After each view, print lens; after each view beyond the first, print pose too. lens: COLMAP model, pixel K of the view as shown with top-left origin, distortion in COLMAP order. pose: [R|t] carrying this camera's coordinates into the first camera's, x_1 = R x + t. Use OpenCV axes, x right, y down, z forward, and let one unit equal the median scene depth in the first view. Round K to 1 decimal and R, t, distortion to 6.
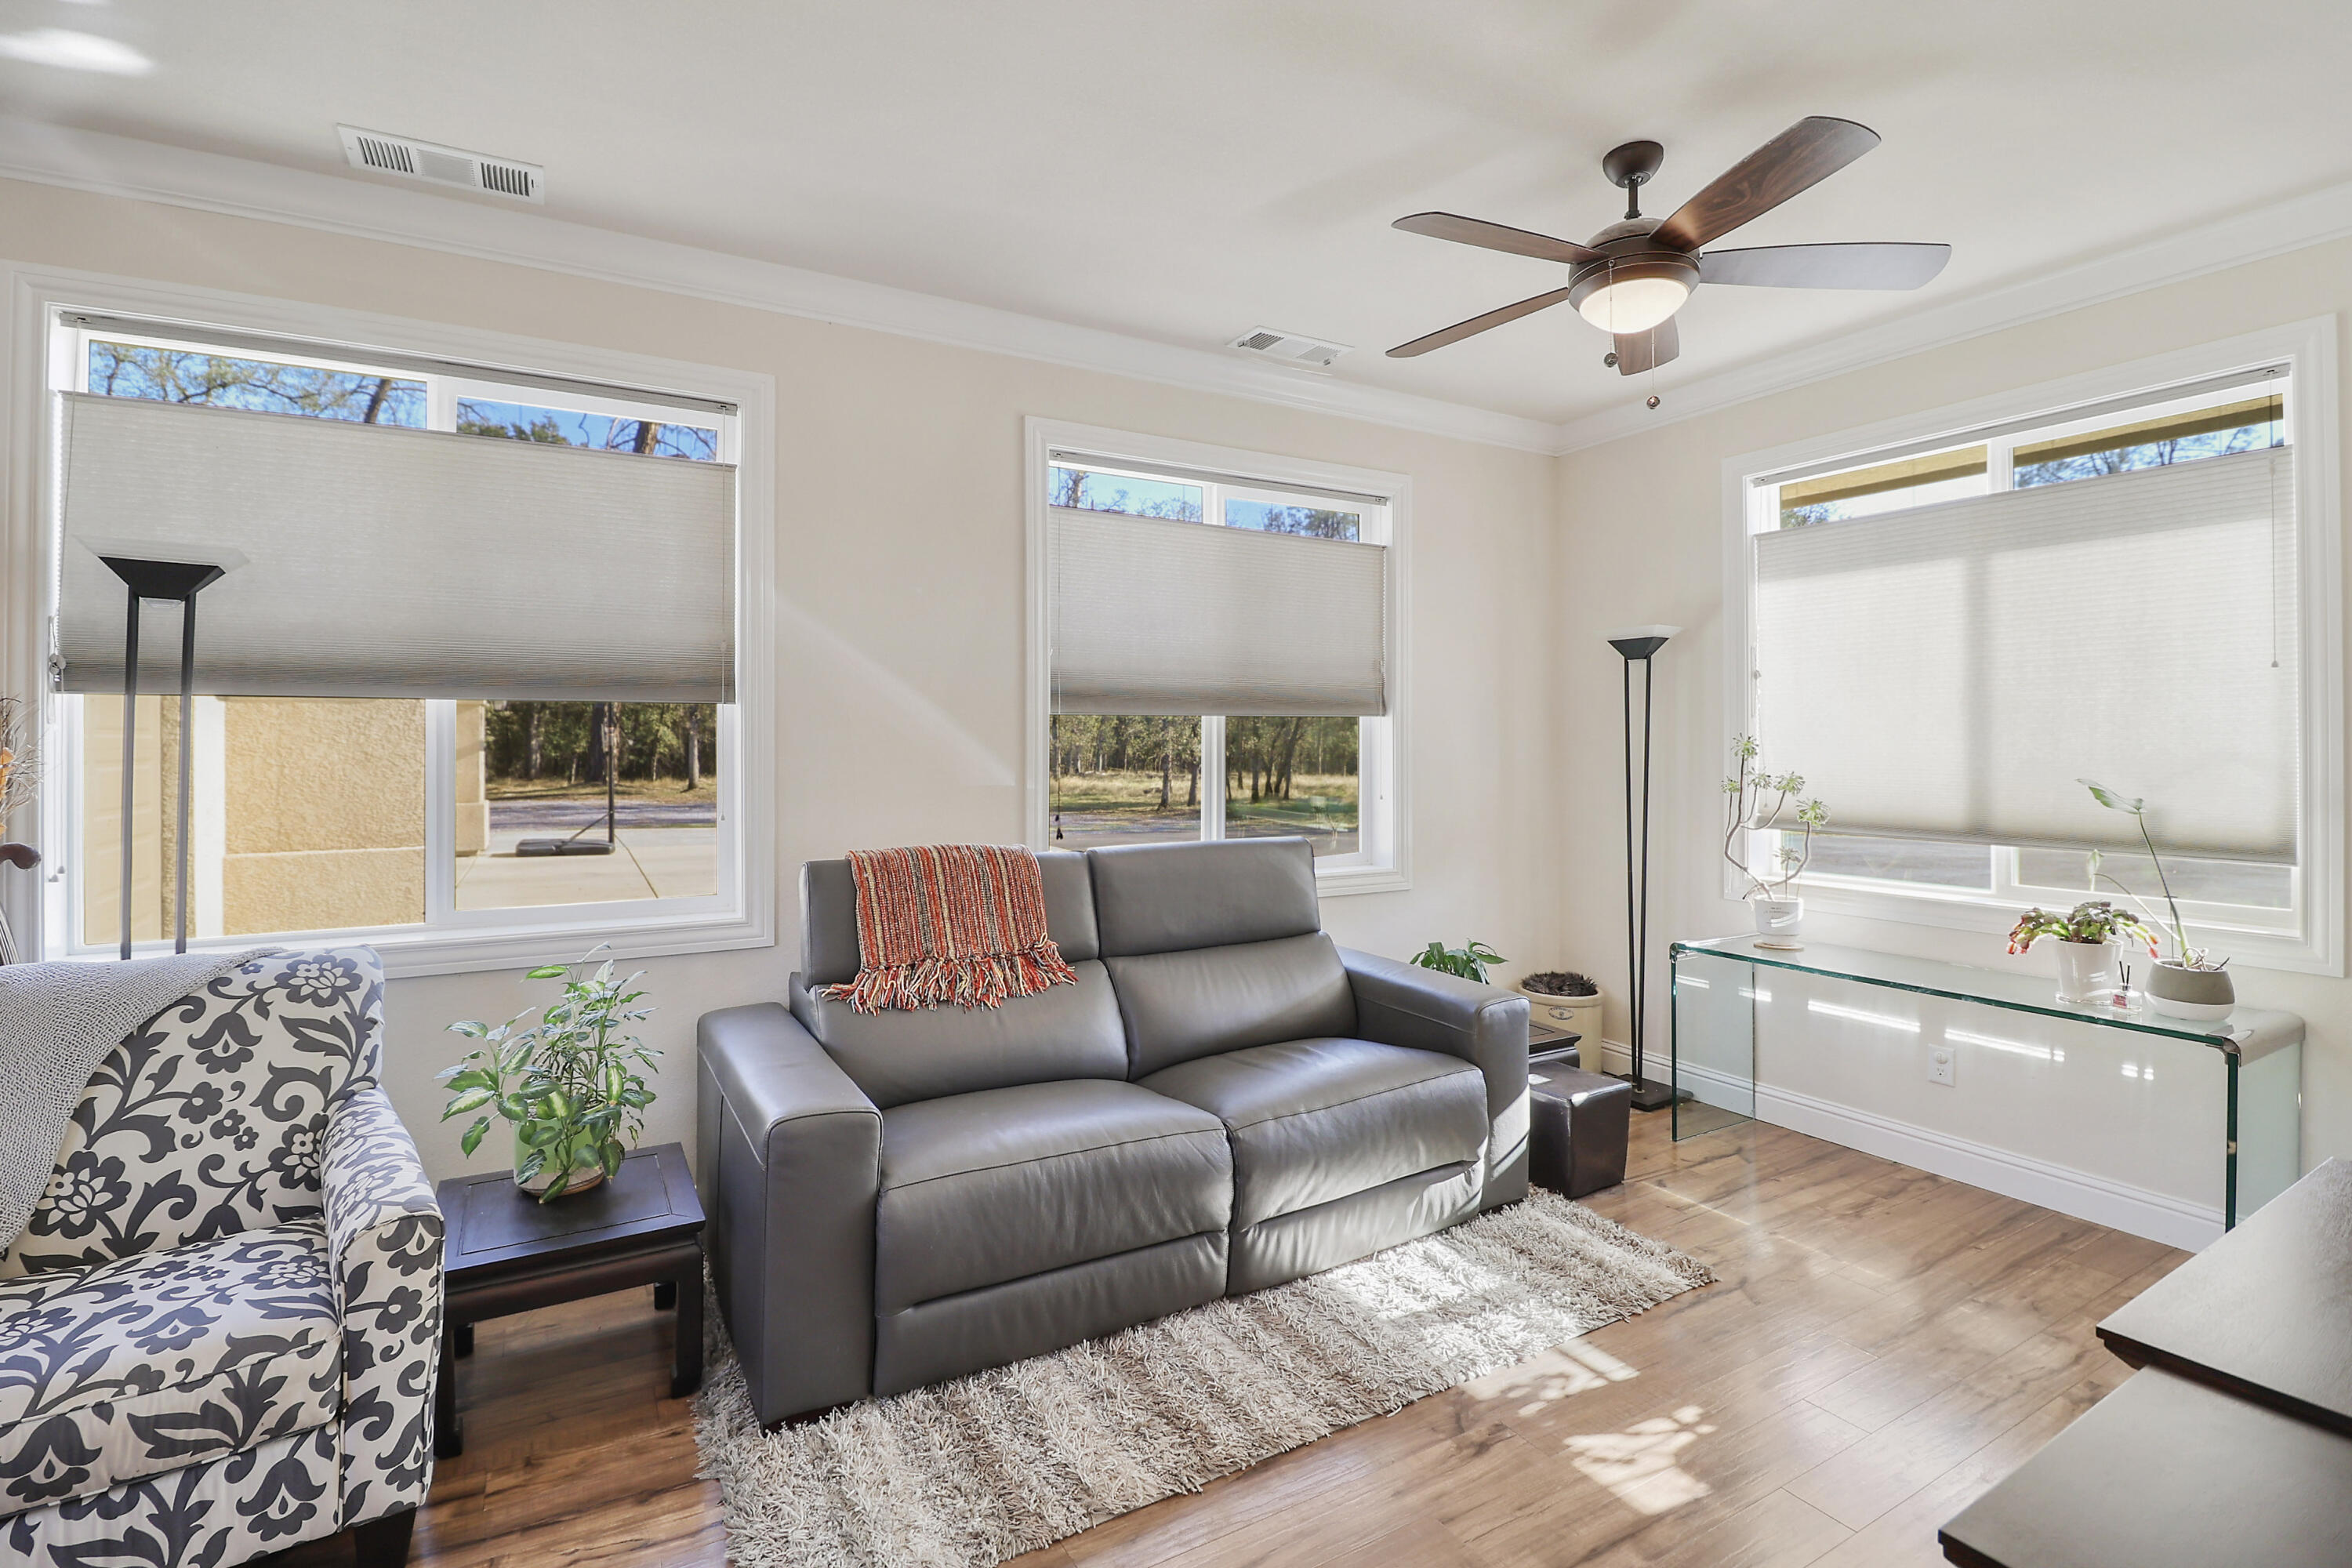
lens RADIAL K [[1103.9, 0, 1157.1], [0, 1103.9, 745.3], [0, 0, 1]] dist [-0.011931, -0.000045]
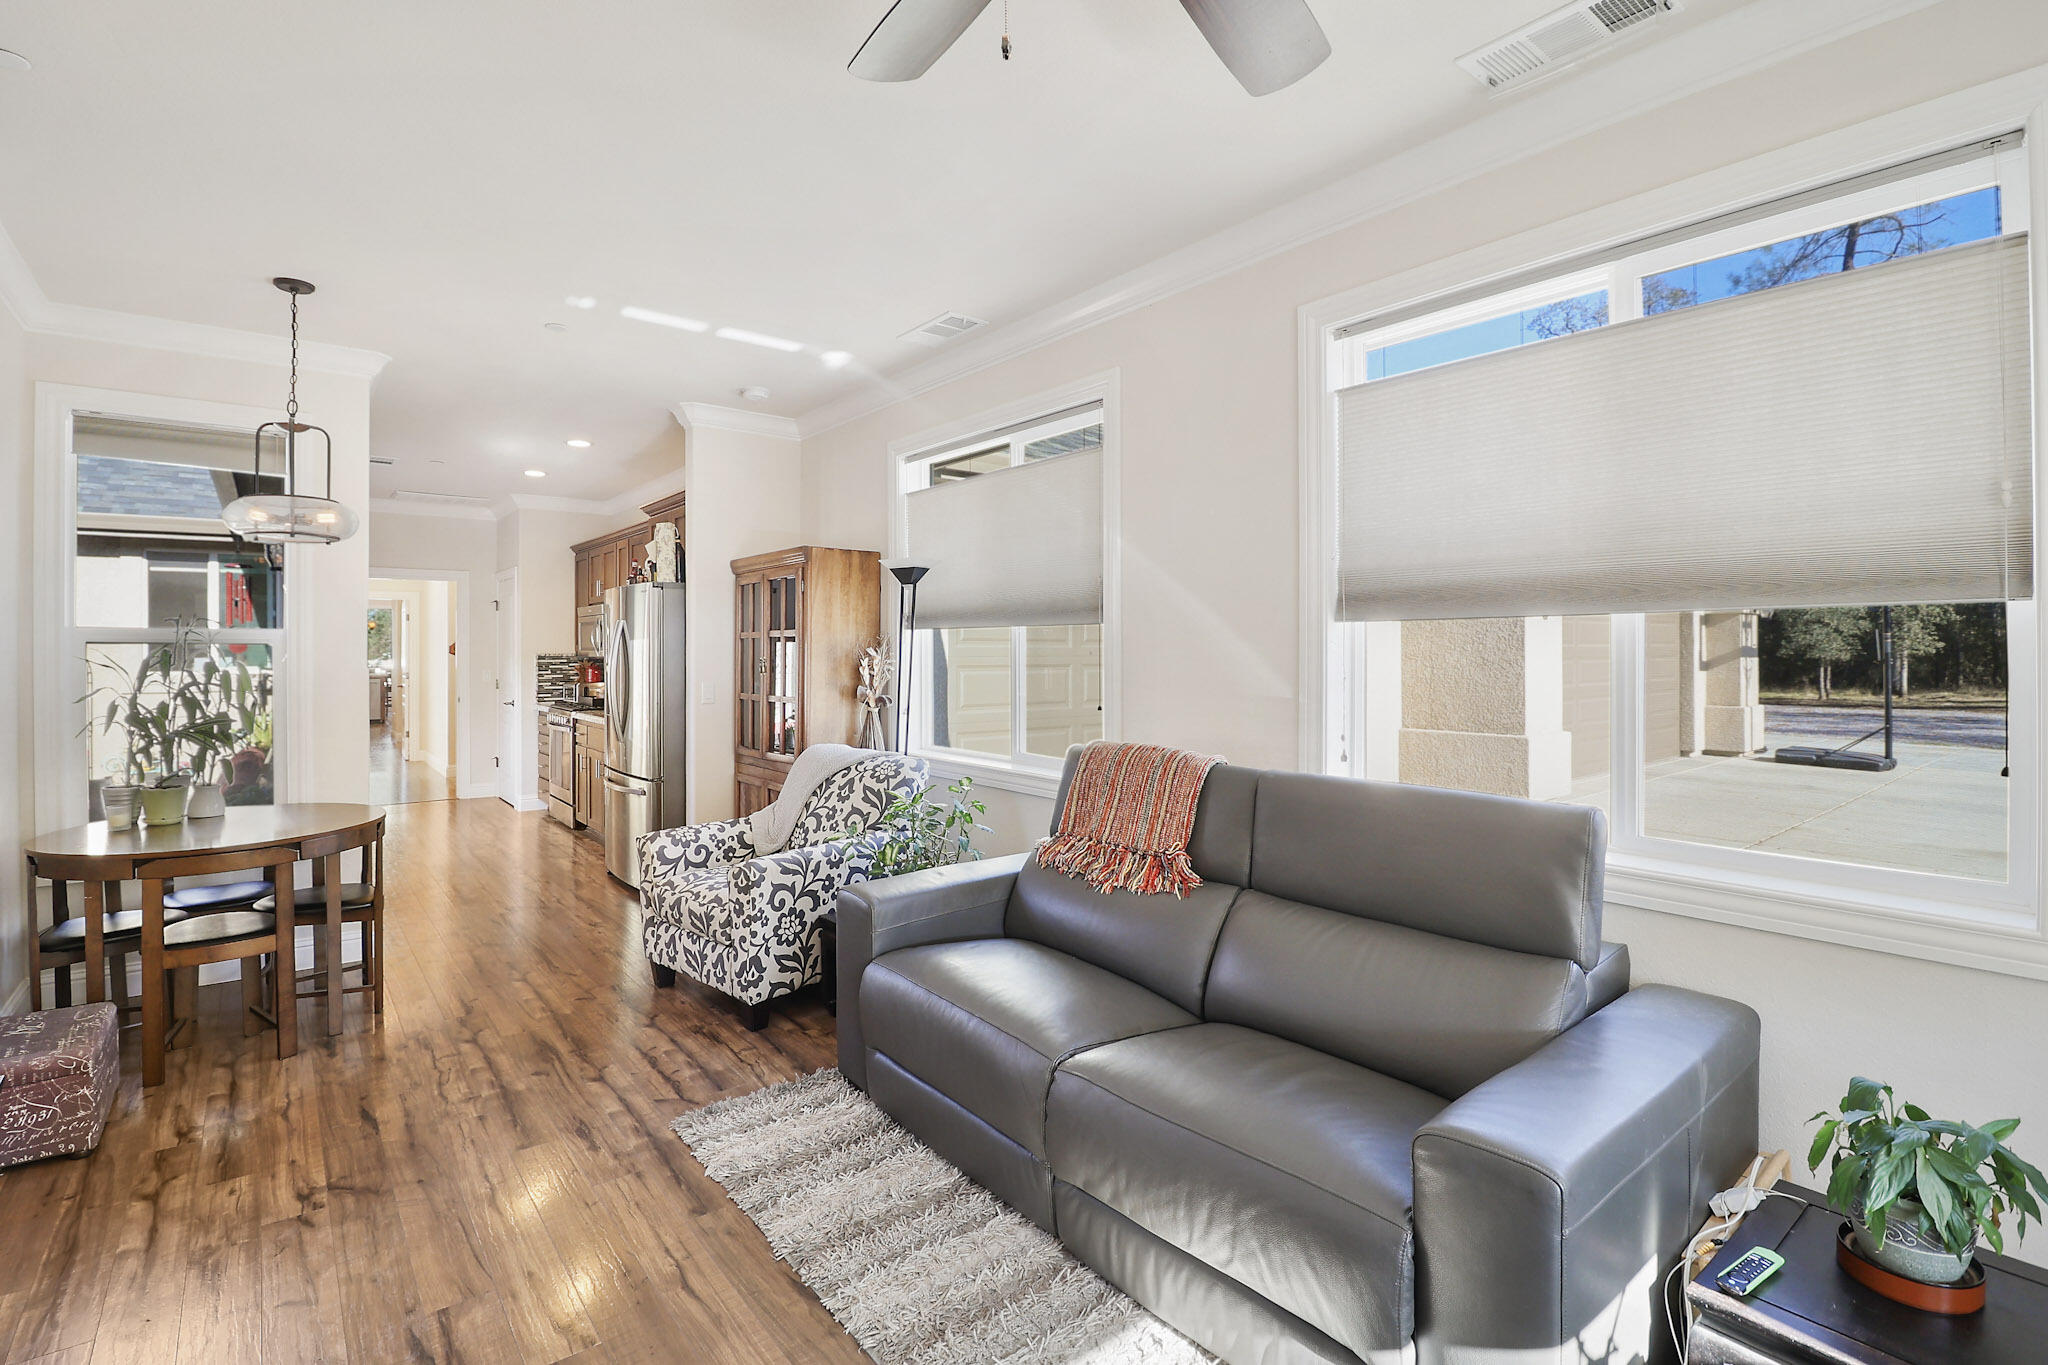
lens RADIAL K [[961.2, 0, 1007.6], [0, 961.2, 648.8], [0, 0, 1]] dist [-0.011931, -0.000045]
pose [[0.144960, -0.000902, -0.989437, 0.751261], [-0.000926, 0.999999, -0.001047, -0.005759], [0.989437, 0.001068, 0.144959, 0.718943]]
